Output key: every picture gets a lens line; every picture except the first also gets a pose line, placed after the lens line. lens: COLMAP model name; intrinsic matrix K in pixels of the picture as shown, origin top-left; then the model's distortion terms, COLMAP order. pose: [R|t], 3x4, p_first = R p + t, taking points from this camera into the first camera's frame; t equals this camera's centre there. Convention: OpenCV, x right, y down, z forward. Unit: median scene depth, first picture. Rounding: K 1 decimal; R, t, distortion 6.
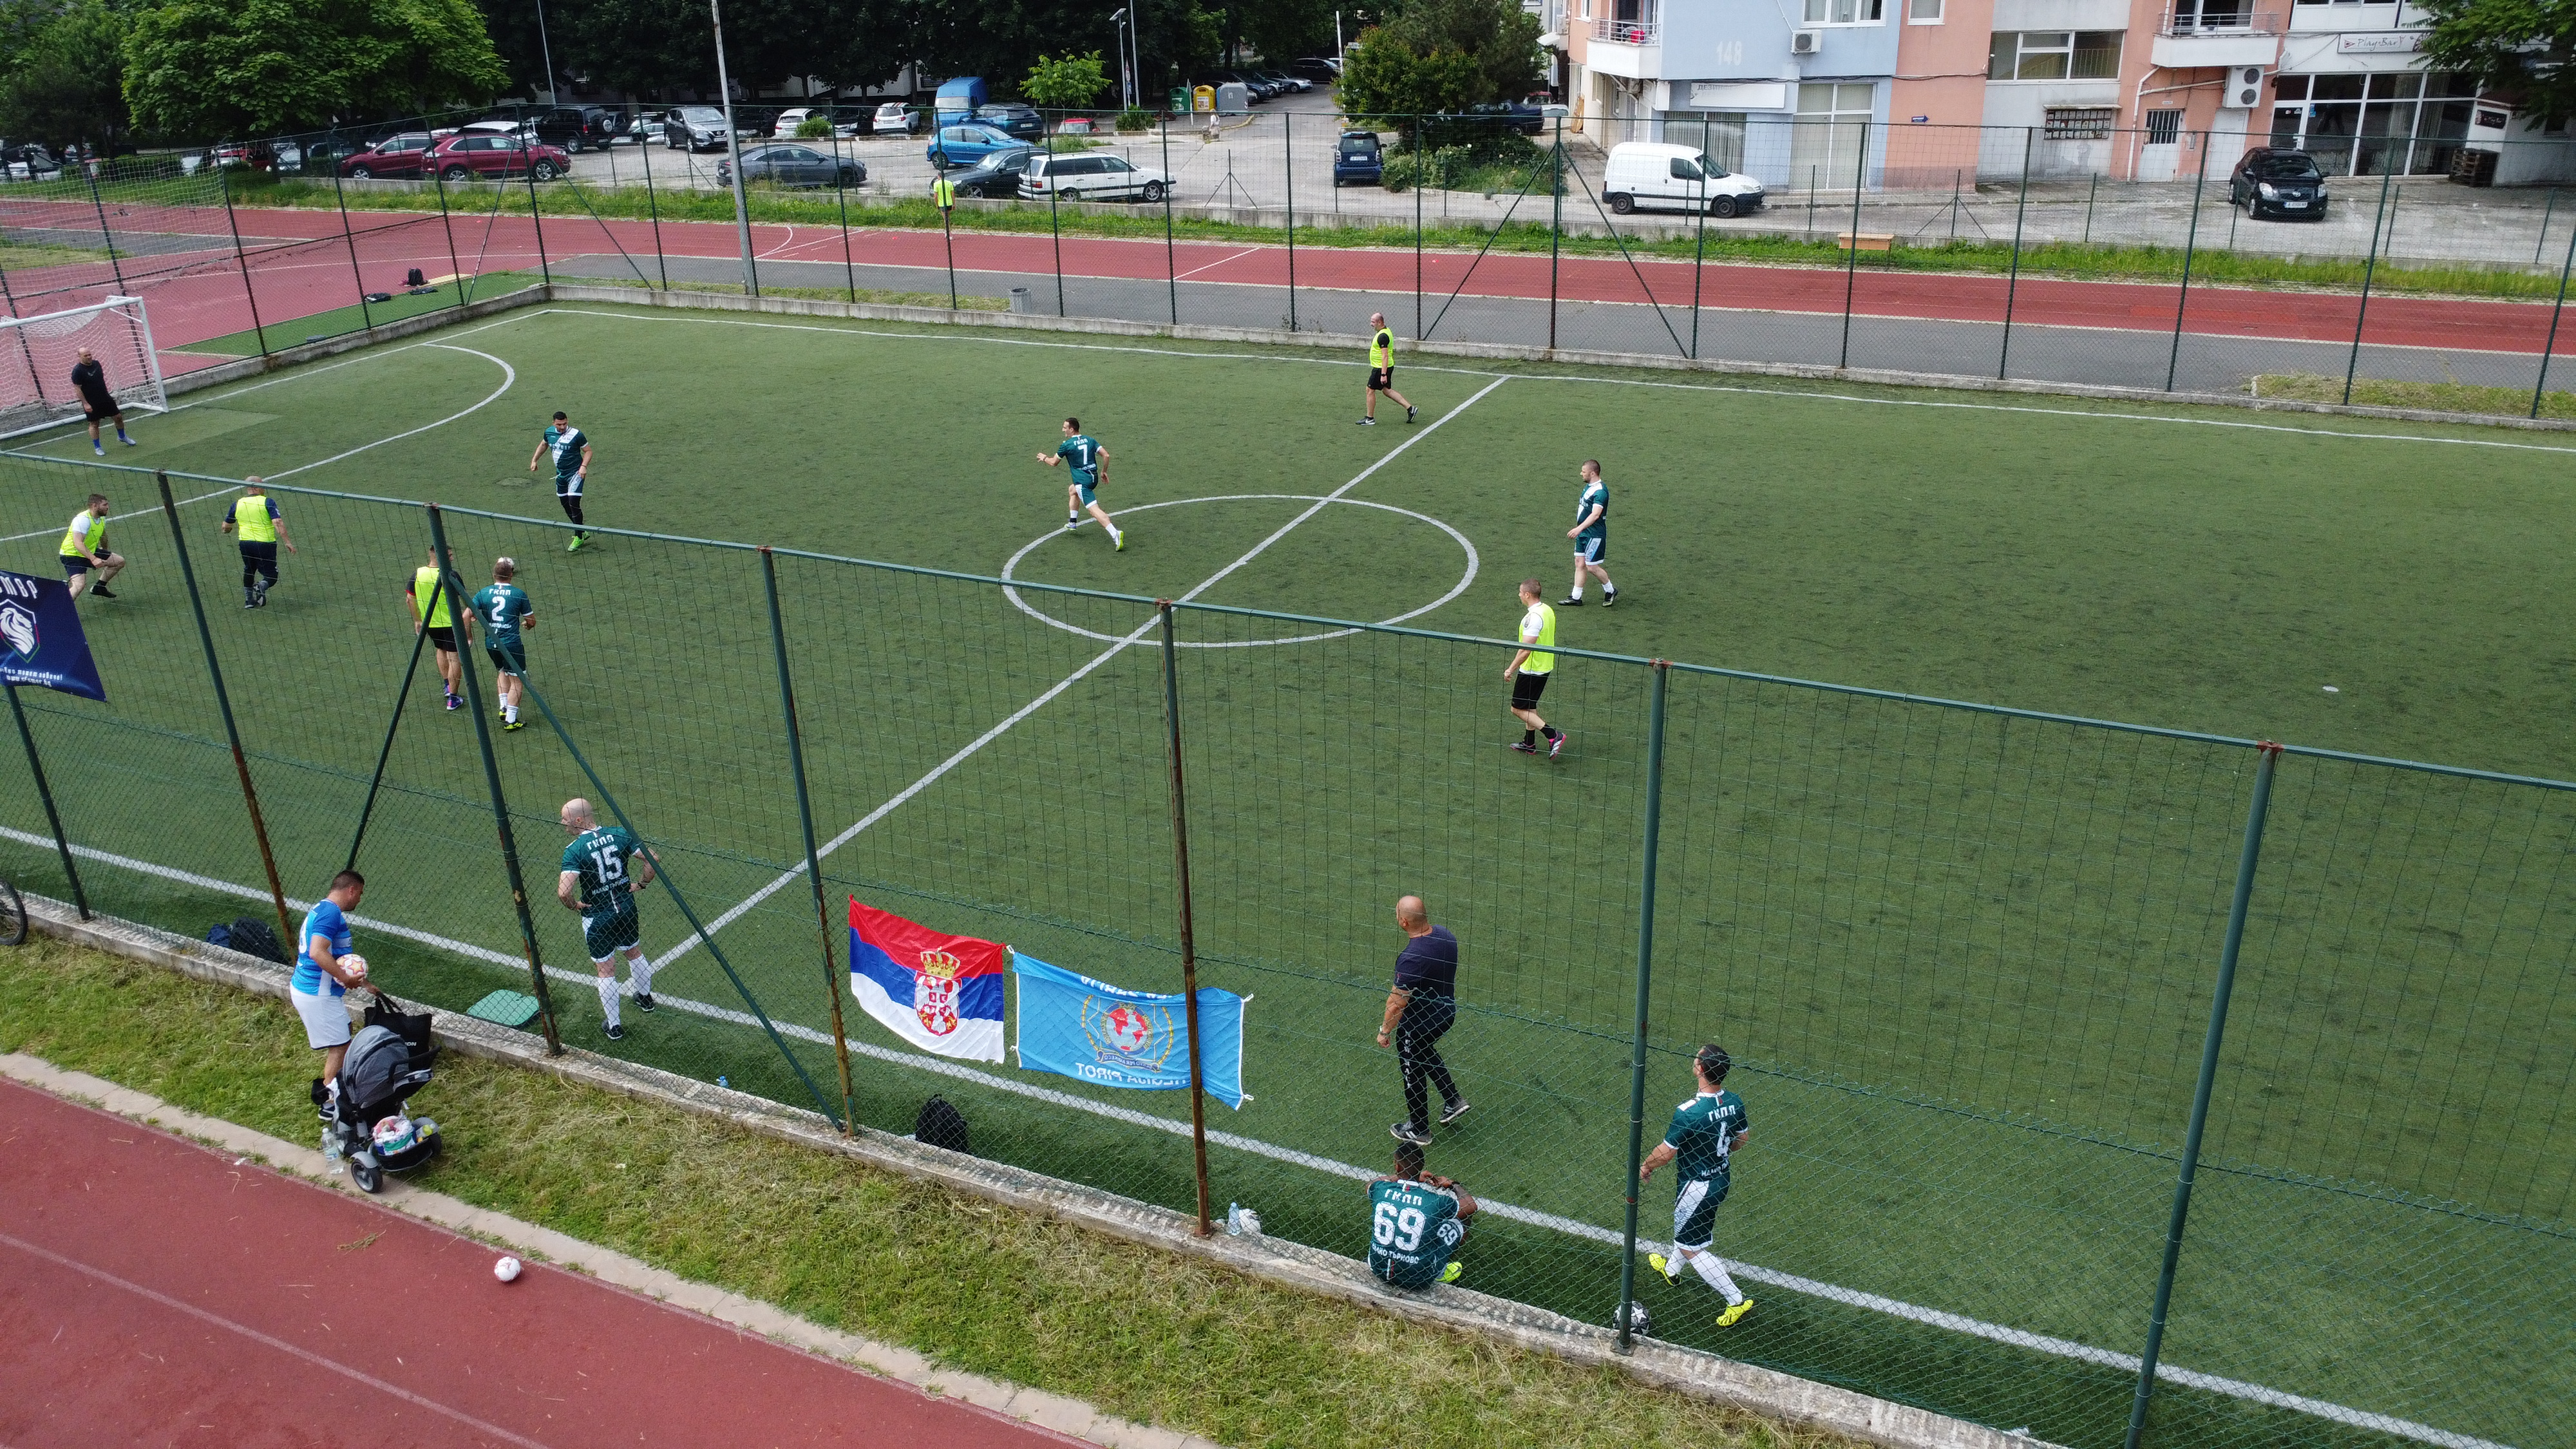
lens RADIAL K [[1864.9, 0, 1291.7], [0, 1864.9, 714.5], [0, 0, 1]] dist [-0.019767, -0.024245]
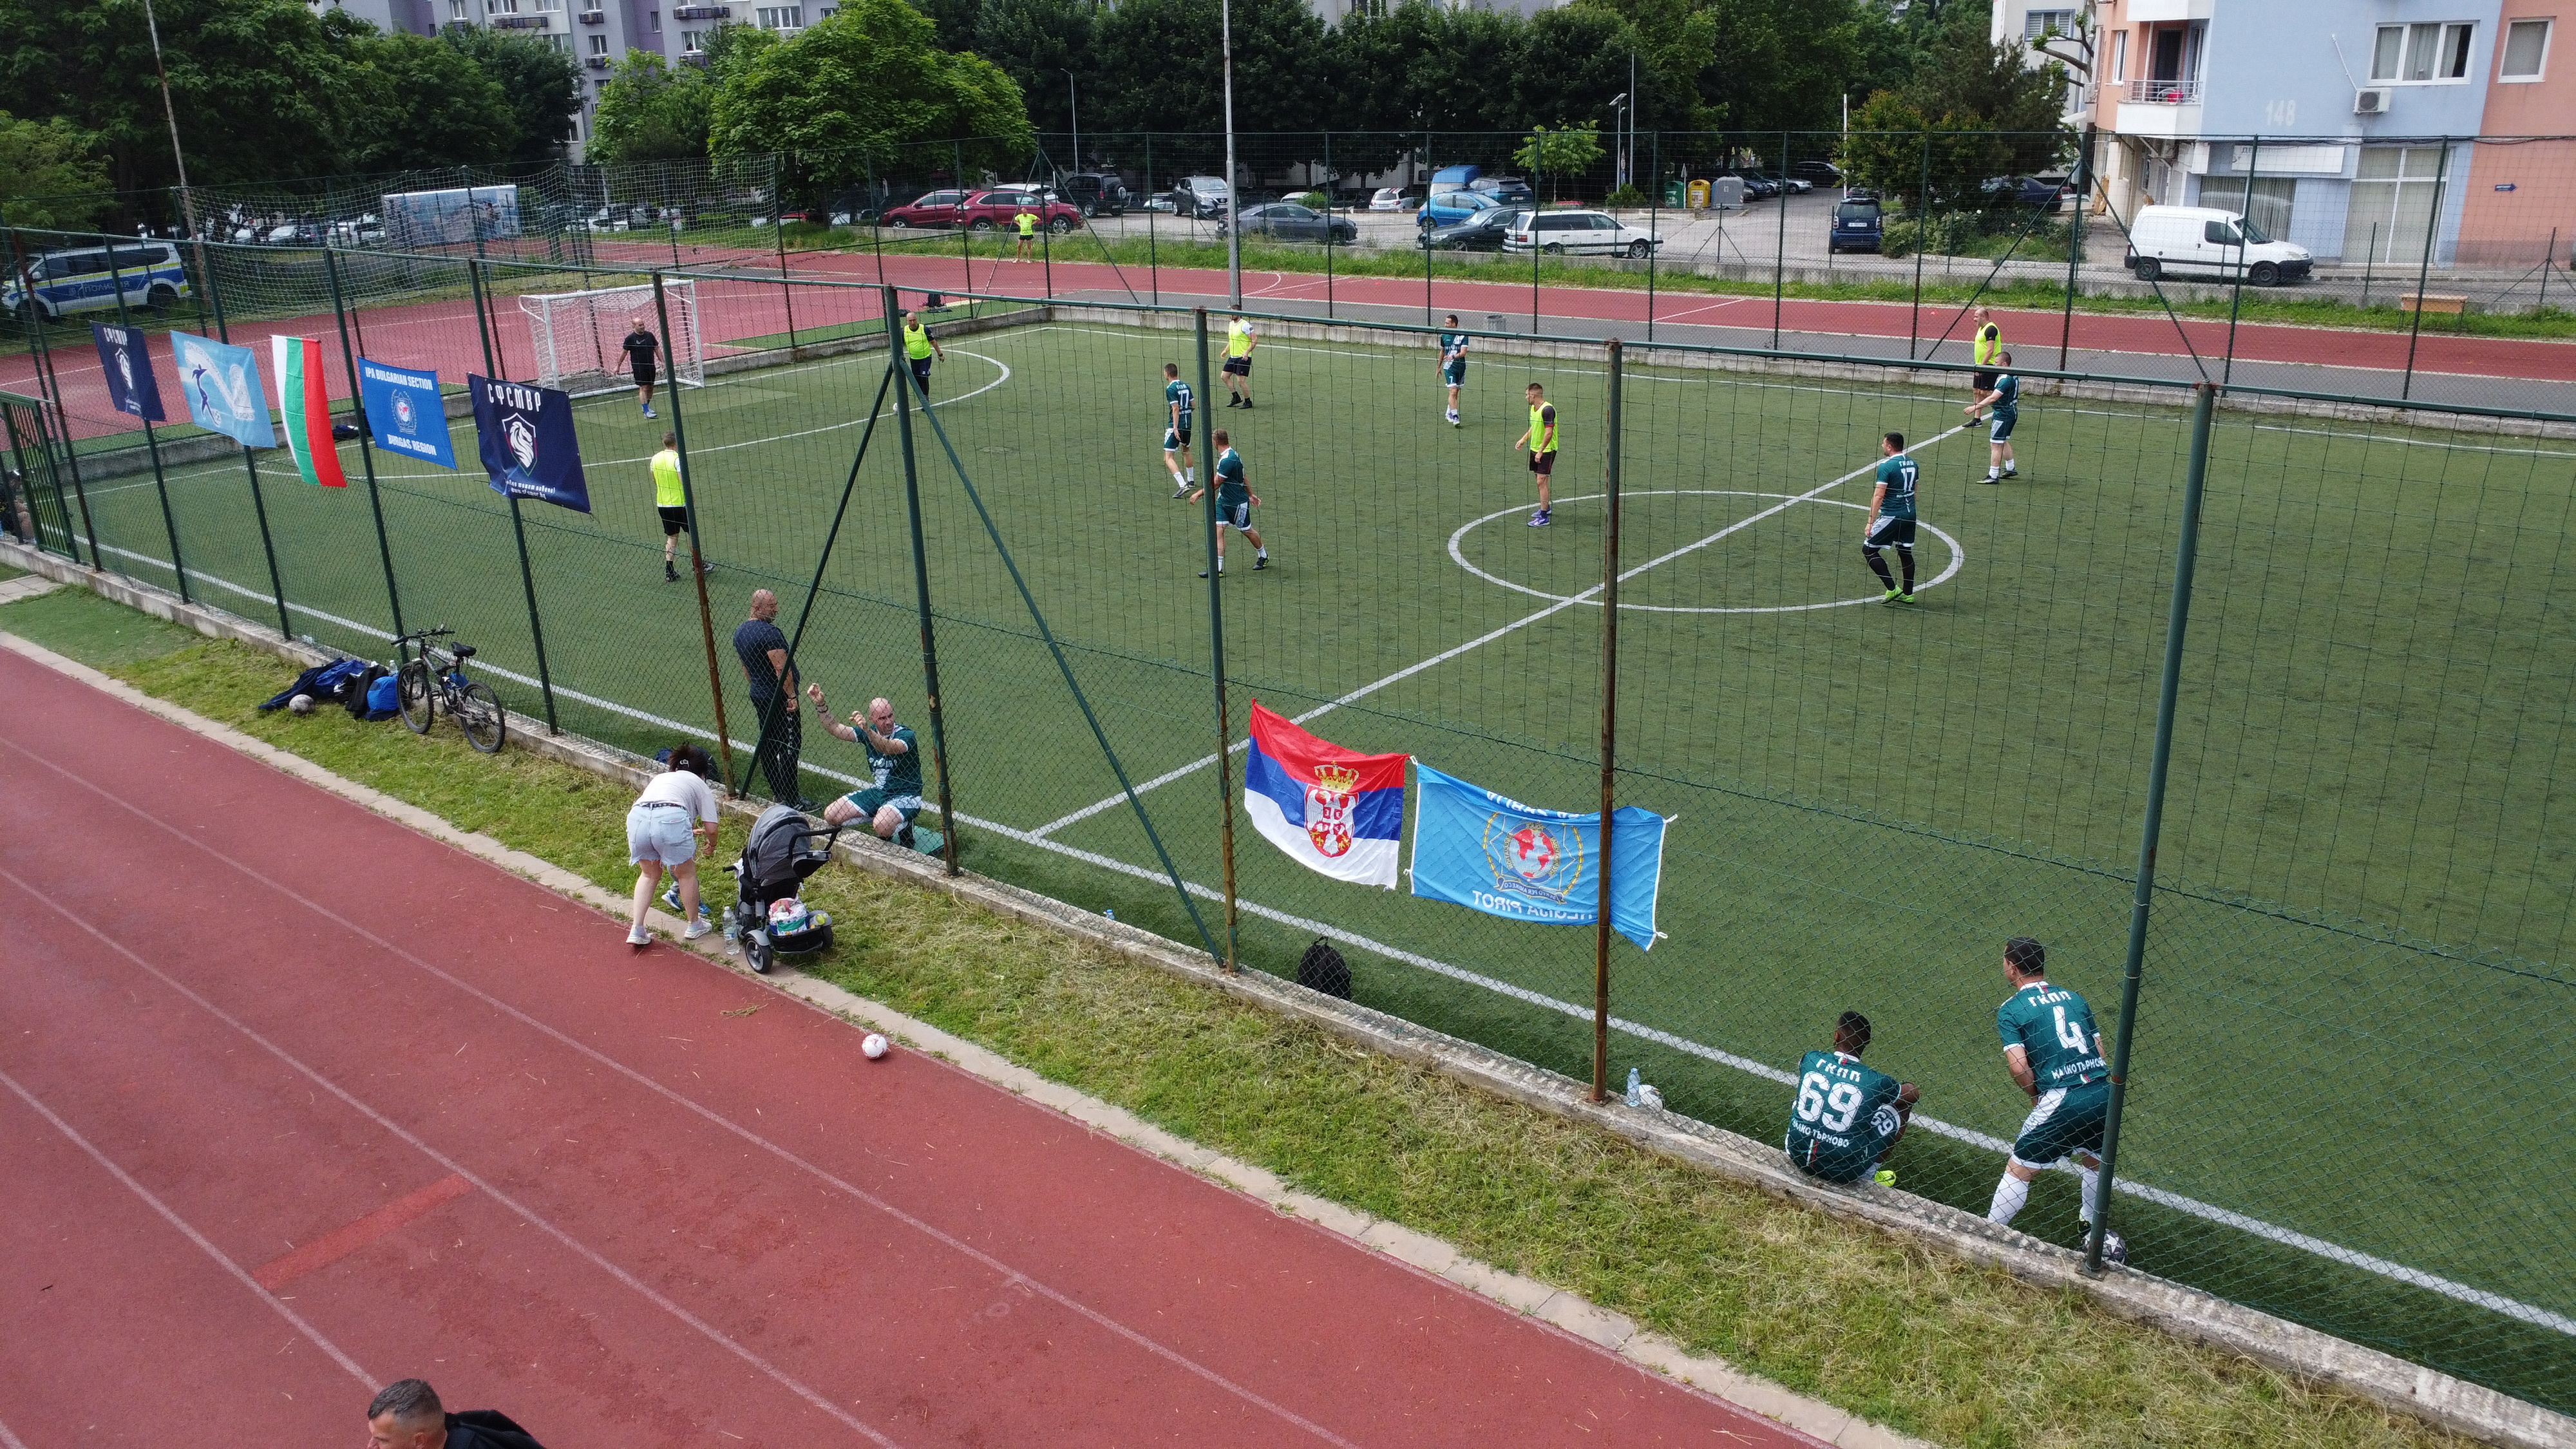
lens RADIAL K [[1864.9, 0, 1291.7], [0, 1864.9, 714.5], [0, 0, 1]] dist [-0.019767, -0.024245]
pose [[0.968011, 0.080387, -0.237680, 0.003076], [-0.095142, 0.994144, -0.051252, 0.059207], [0.232168, 0.072226, 0.969990, 0.033445]]
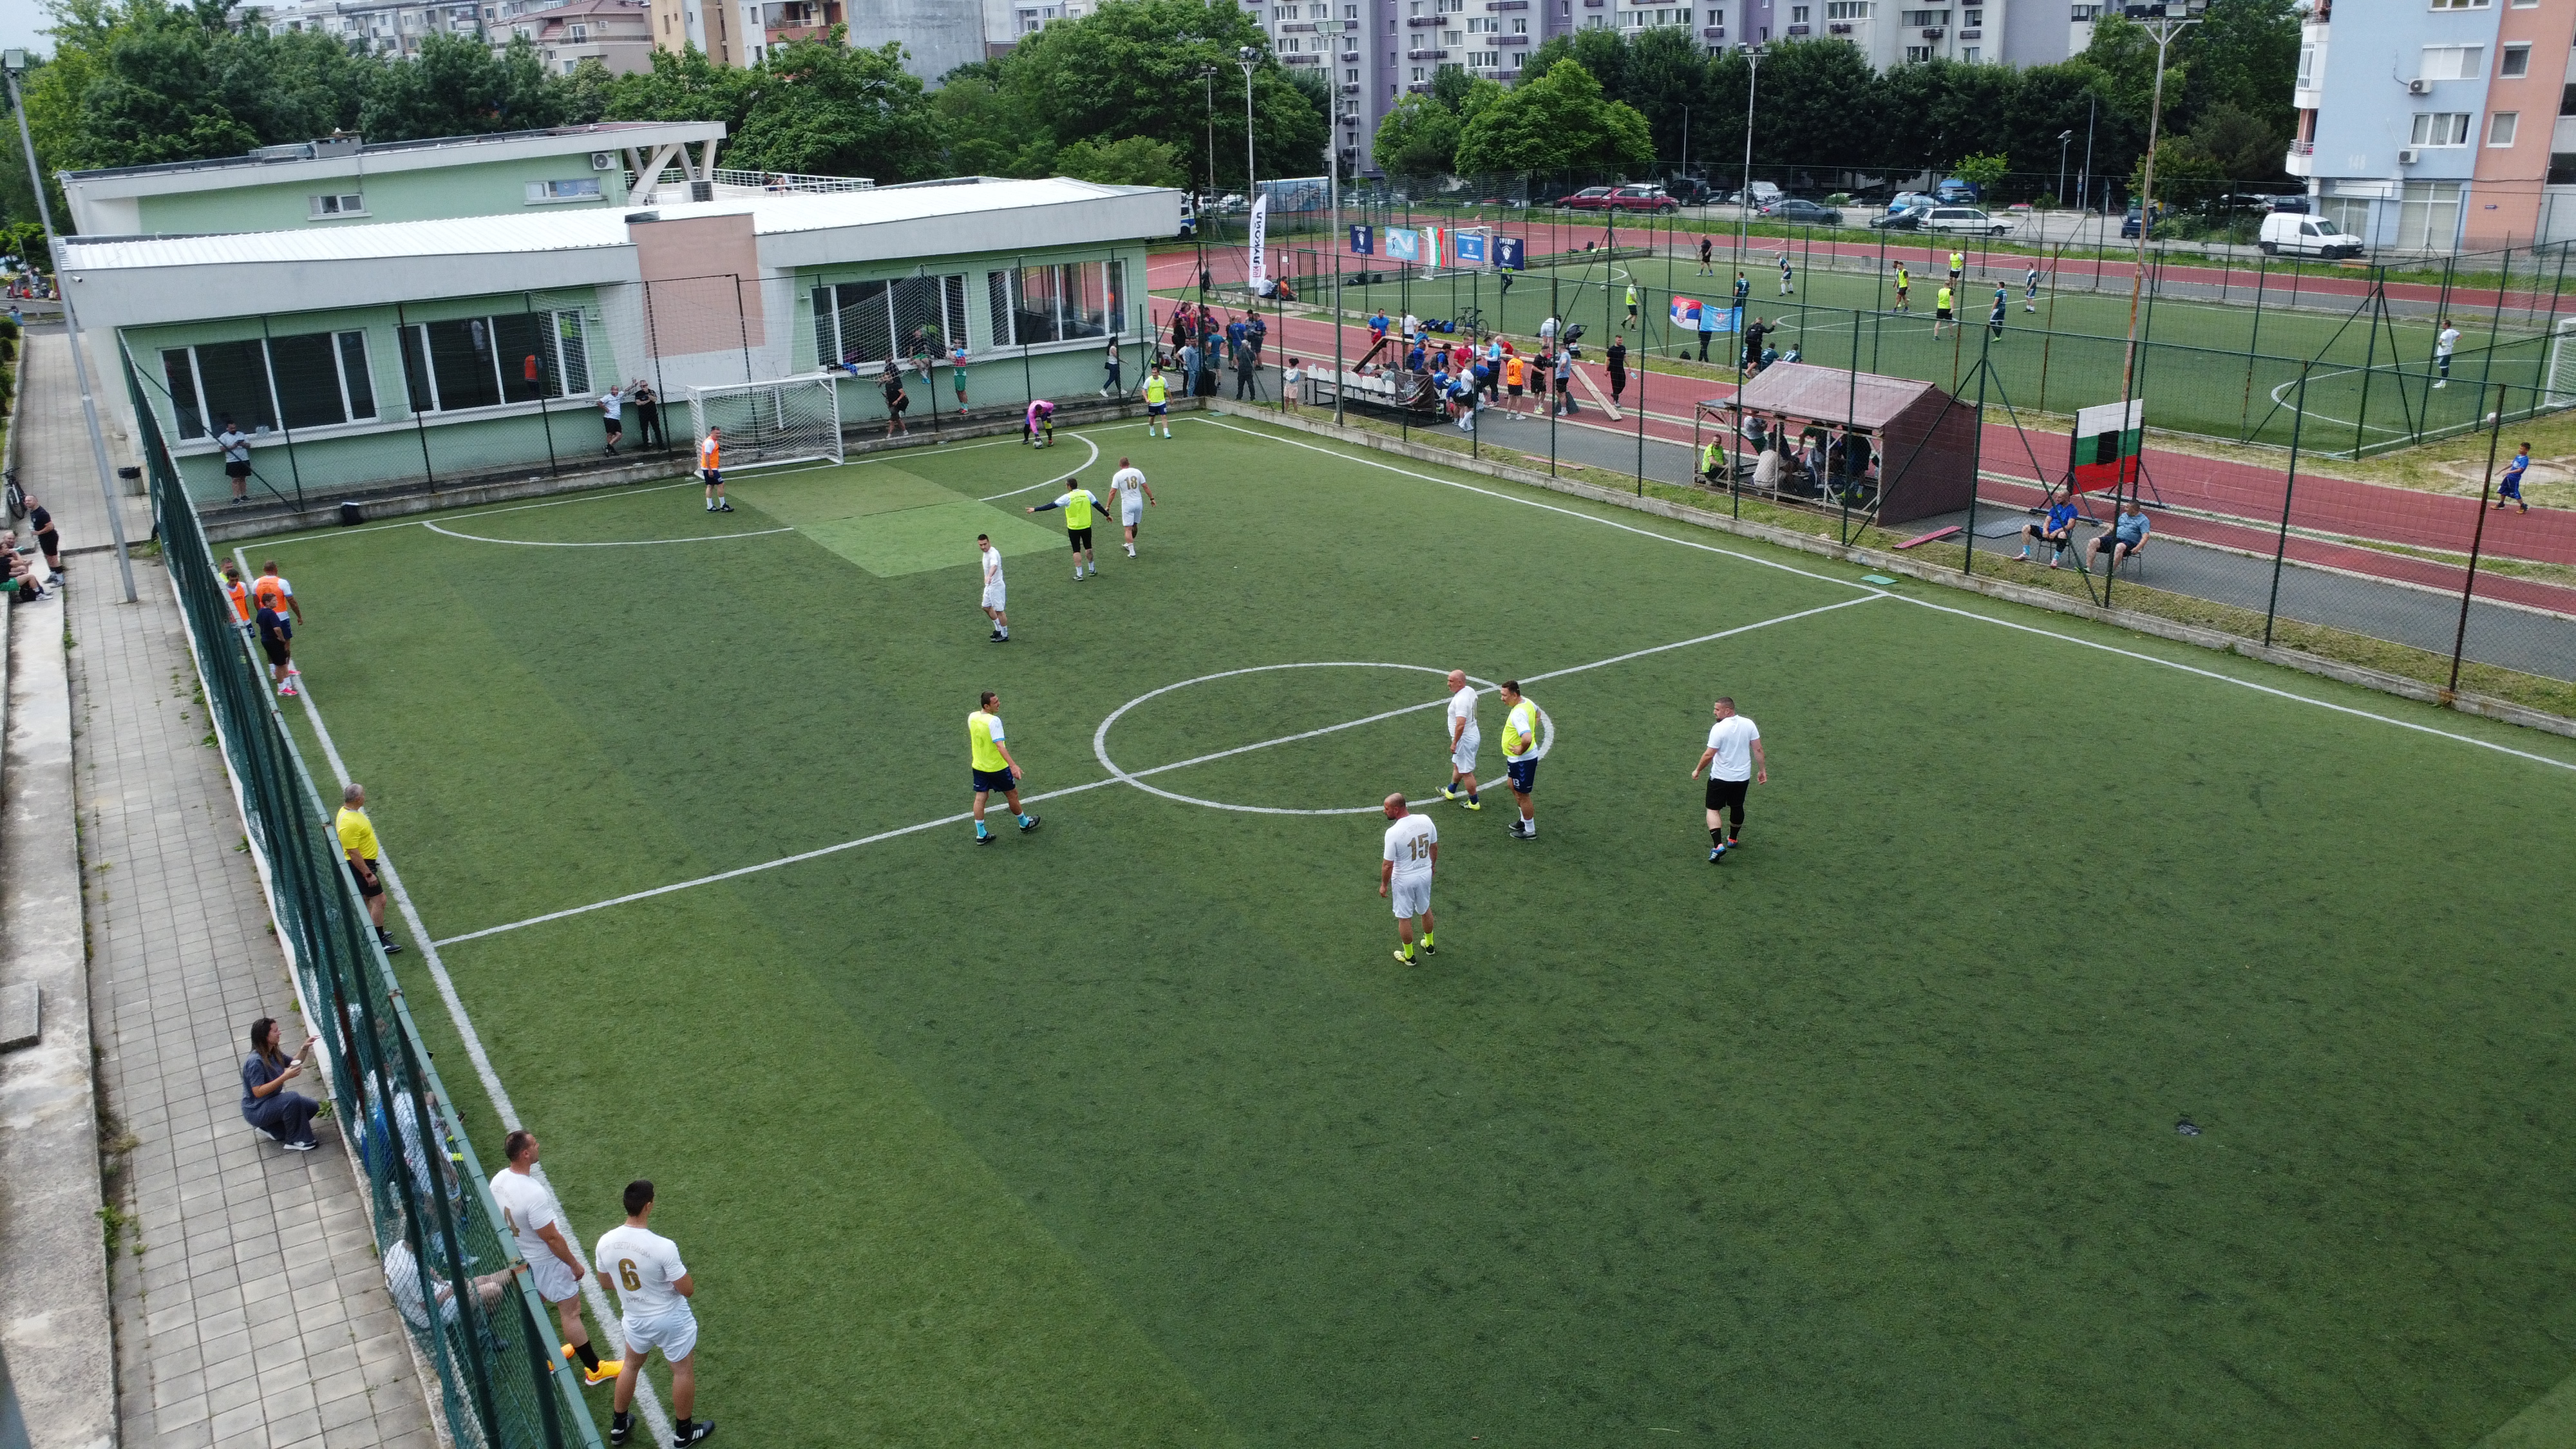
lens RADIAL K [[1864.9, 0, 1291.7], [0, 1864.9, 714.5], [0, 0, 1]] dist [-0.019767, -0.024245]
pose [[0.839876, 0.177091, -0.513075, 0.620266], [-0.206916, 0.978358, -0.001024, 0.534477], [0.501790, 0.107023, 0.858343, -1.371074]]
